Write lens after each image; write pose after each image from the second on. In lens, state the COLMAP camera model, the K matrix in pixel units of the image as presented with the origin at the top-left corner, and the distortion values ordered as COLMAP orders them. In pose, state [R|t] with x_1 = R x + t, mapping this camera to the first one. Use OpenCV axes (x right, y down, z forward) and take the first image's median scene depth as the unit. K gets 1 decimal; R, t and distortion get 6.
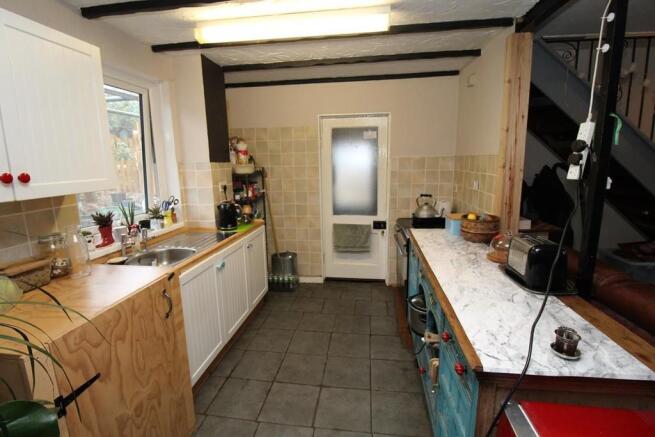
lens RADIAL K [[308.5, 0, 328.4], [0, 308.5, 217.8], [0, 0, 1]] dist [-0.024126, -0.005001]
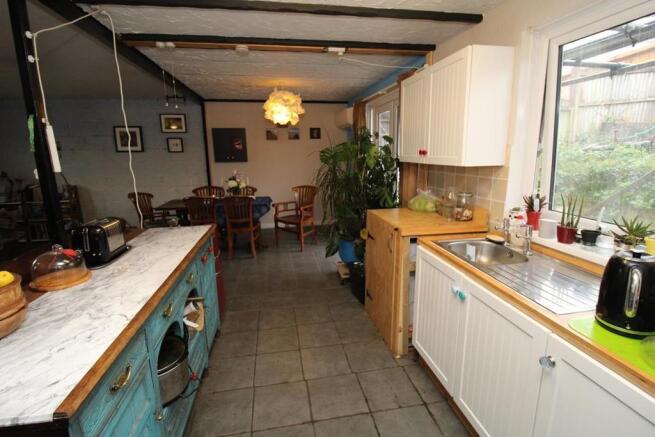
lens RADIAL K [[308.5, 0, 329.9], [0, 308.5, 217.2], [0, 0, 1]] dist [-0.024126, -0.005001]
pose [[-0.950673, 0.094357, -0.295497, 0.140433], [-0.024739, 0.926516, 0.375441, -0.307747], [0.309208, 0.364231, -0.878479, 1.745188]]
